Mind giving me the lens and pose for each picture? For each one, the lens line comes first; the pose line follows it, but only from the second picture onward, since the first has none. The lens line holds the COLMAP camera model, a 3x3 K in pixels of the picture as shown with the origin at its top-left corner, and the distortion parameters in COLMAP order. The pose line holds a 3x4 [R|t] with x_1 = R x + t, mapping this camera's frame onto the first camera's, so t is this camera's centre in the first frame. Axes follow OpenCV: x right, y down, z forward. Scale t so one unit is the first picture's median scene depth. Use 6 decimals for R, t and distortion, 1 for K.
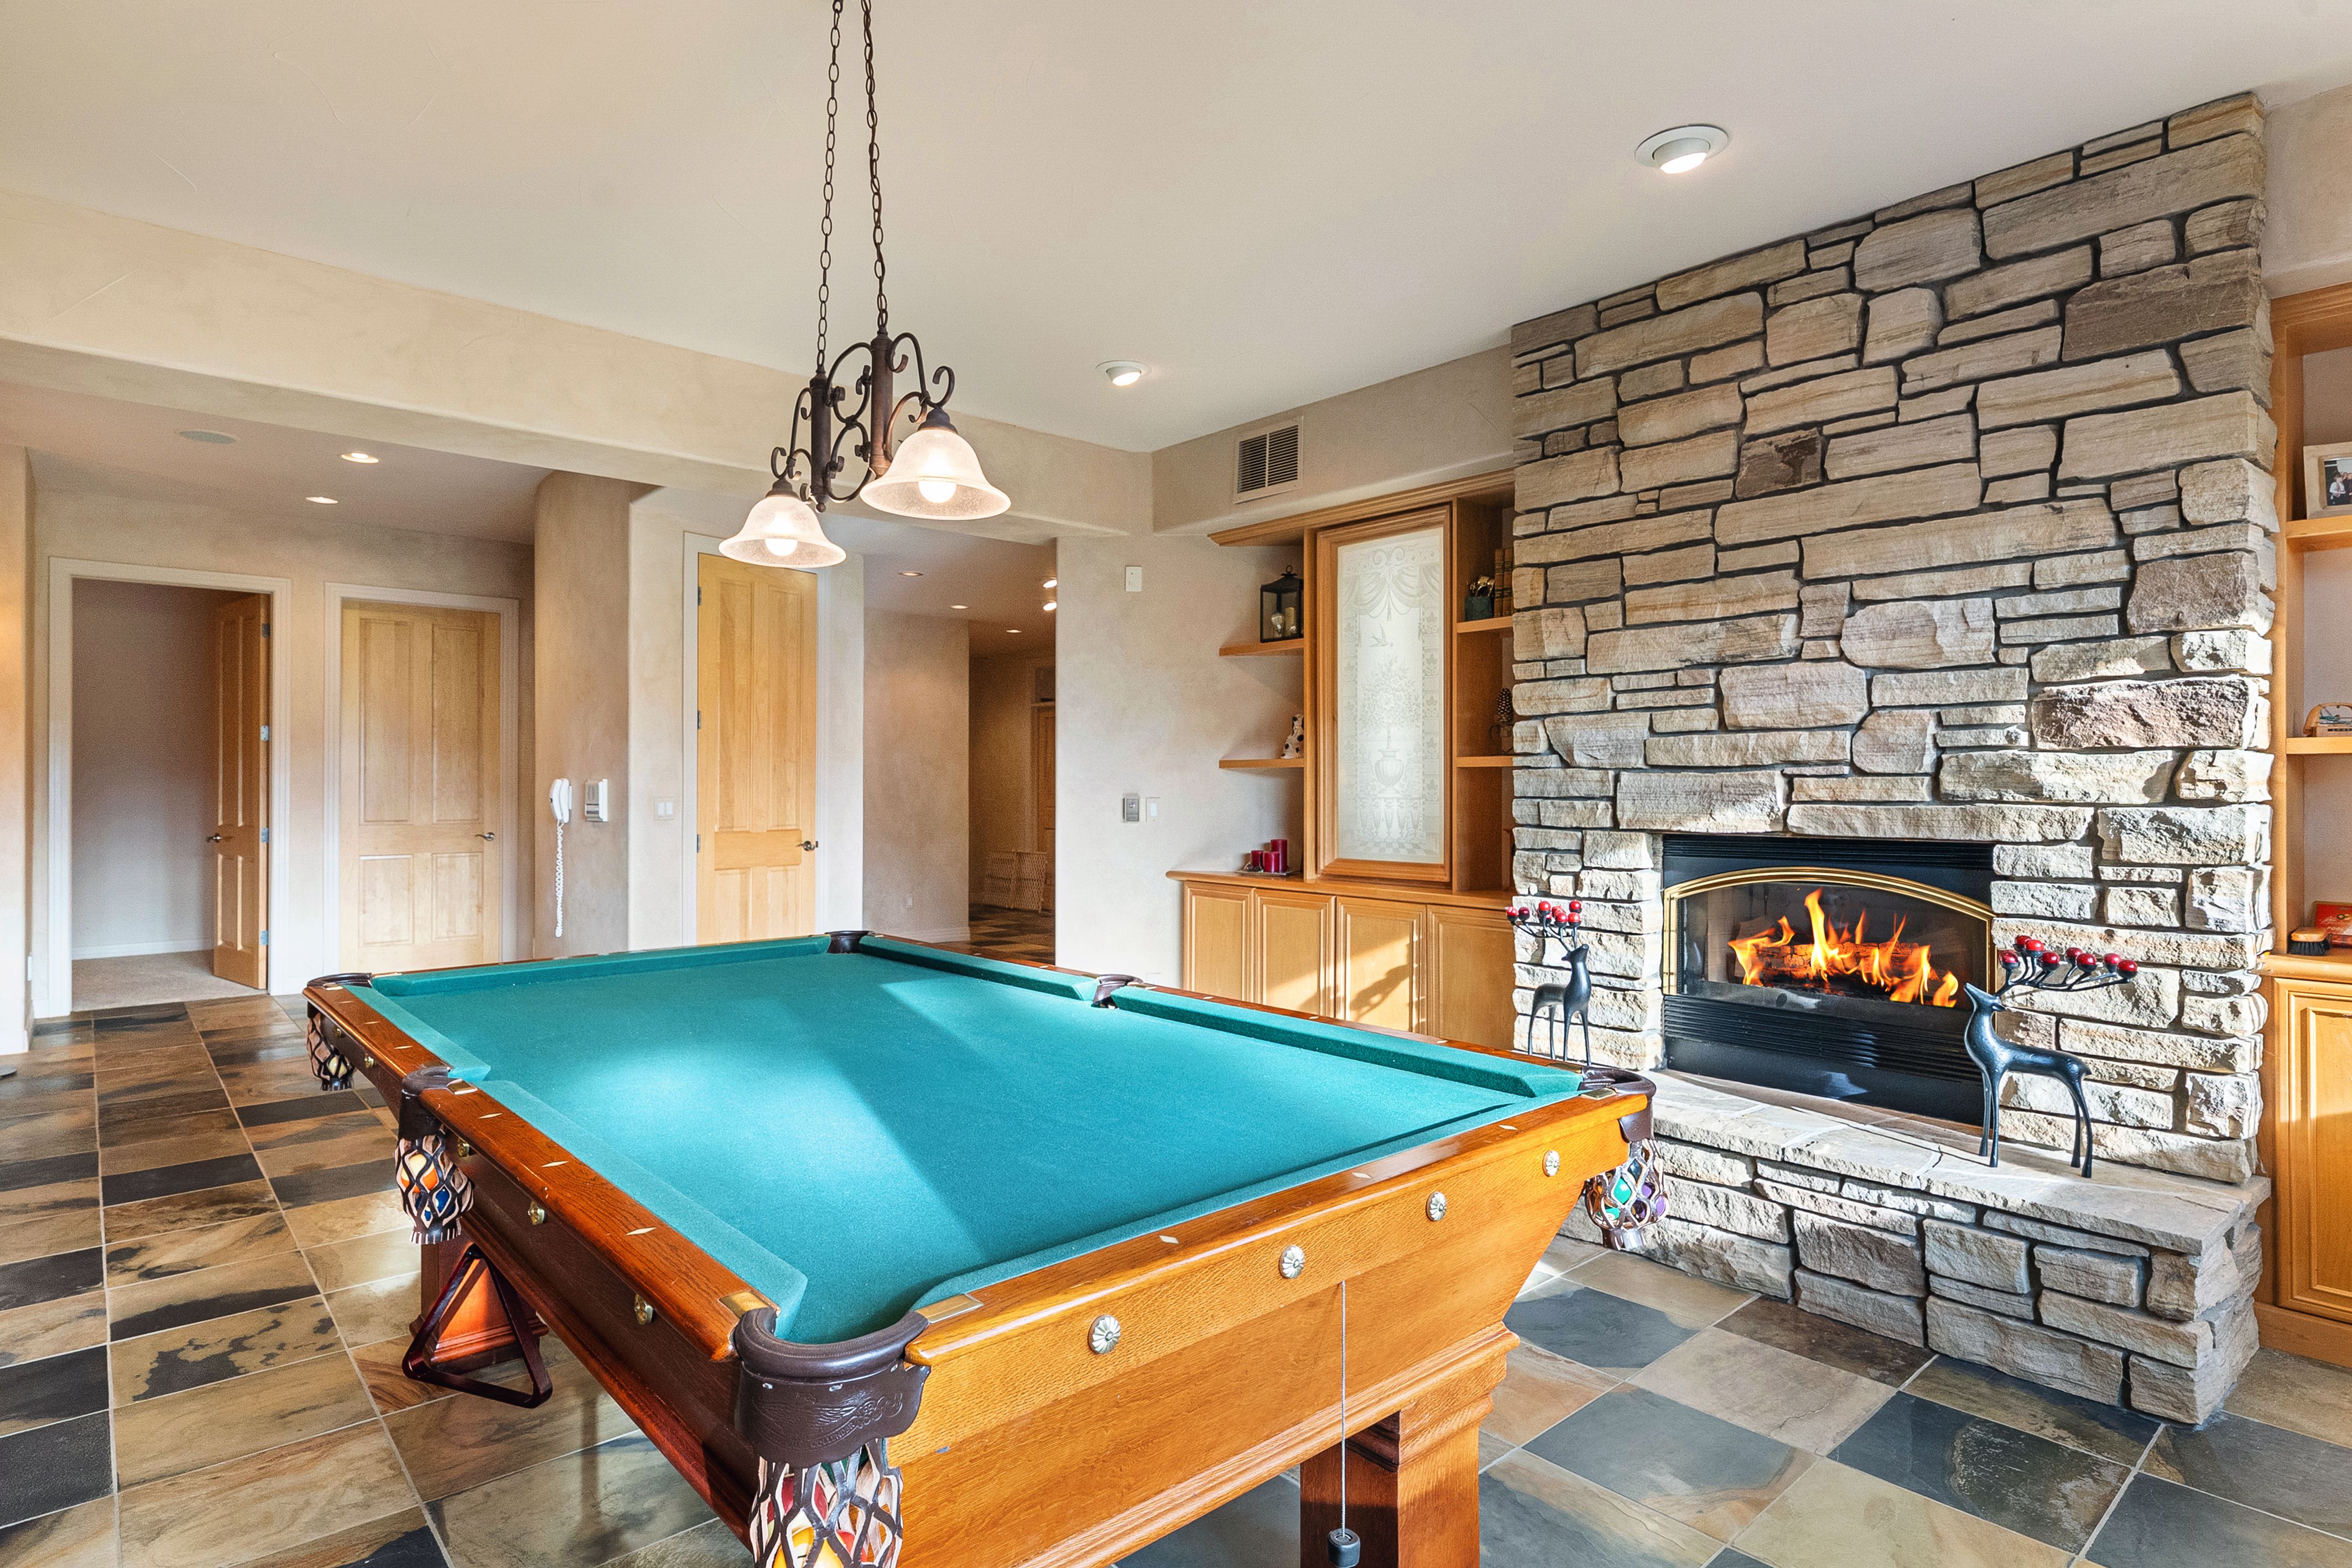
lens RADIAL K [[1228.0, 0, 1188.1], [0, 1228.0, 776.9], [0, 0, 1]] dist [0.002223, 0.000316]
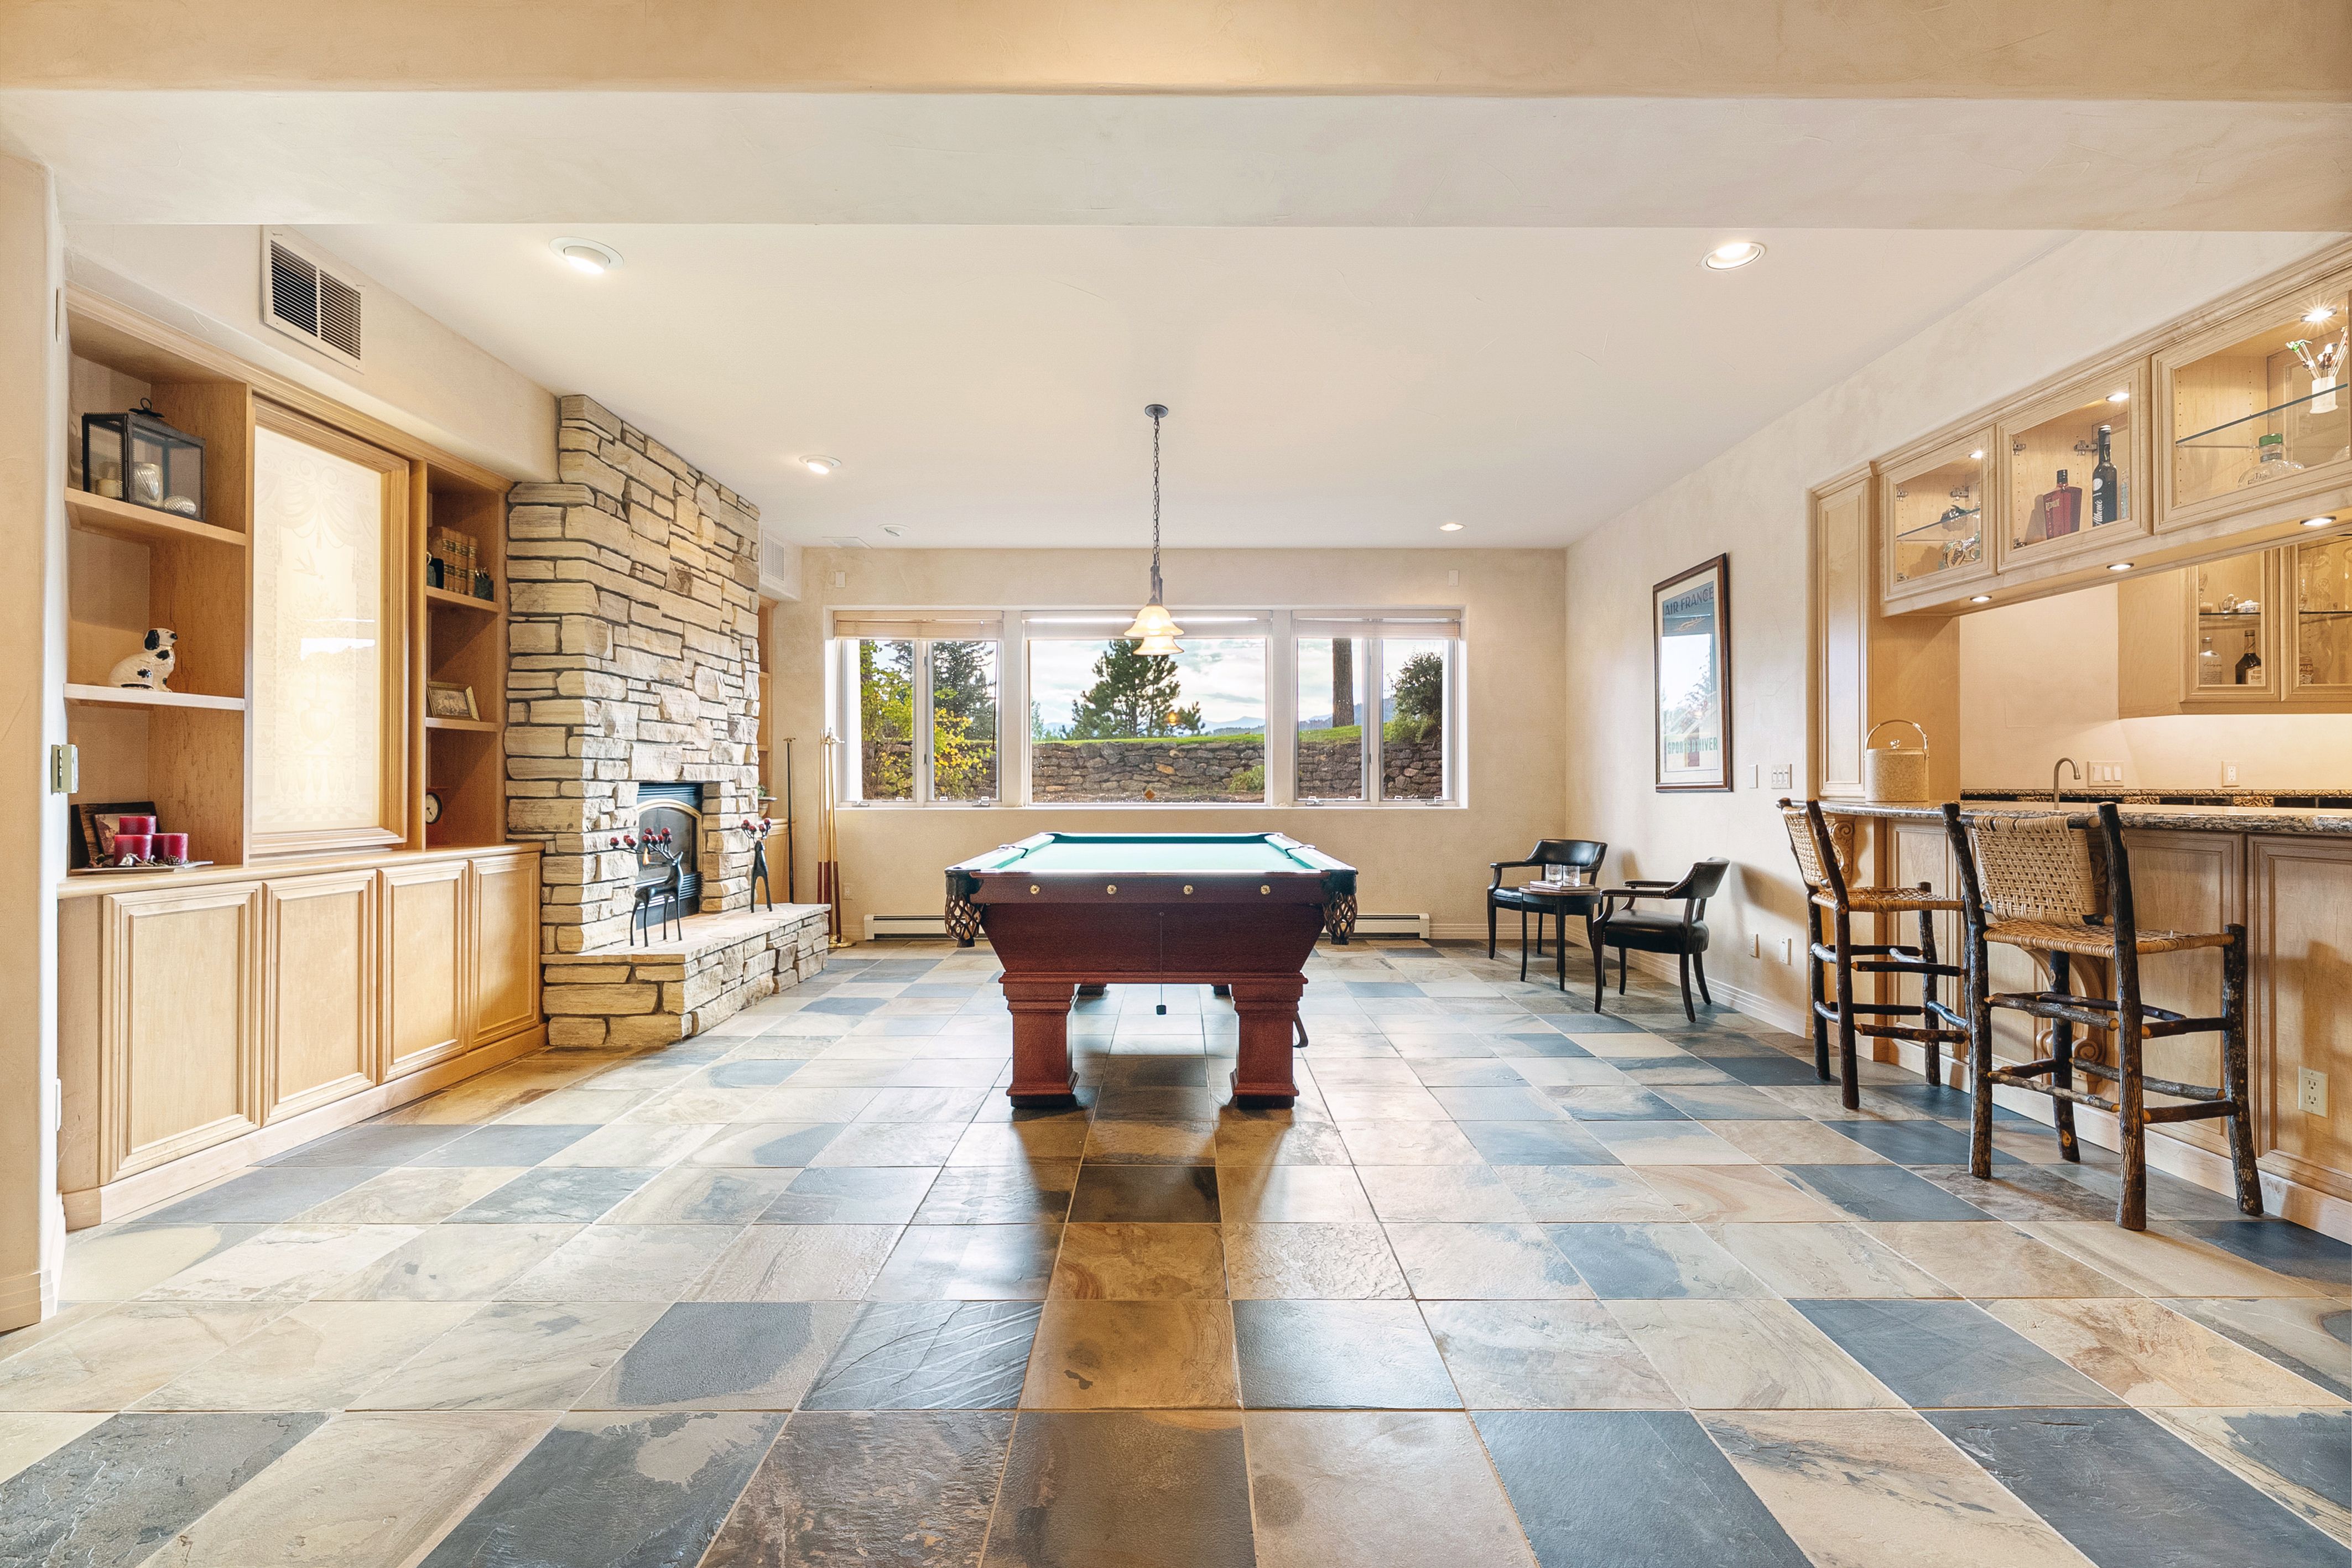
lens RADIAL K [[1062.8, 0, 1174.2], [0, 1062.8, 779.7], [0, 0, 1]] dist [-0.001529, -0.000225]
pose [[-0.740326, 0.001719, 0.672245, -1.309373], [-0.003248, 0.999976, -0.006134, 0.061890], [-0.672240, -0.006725, -0.740303, 1.941284]]
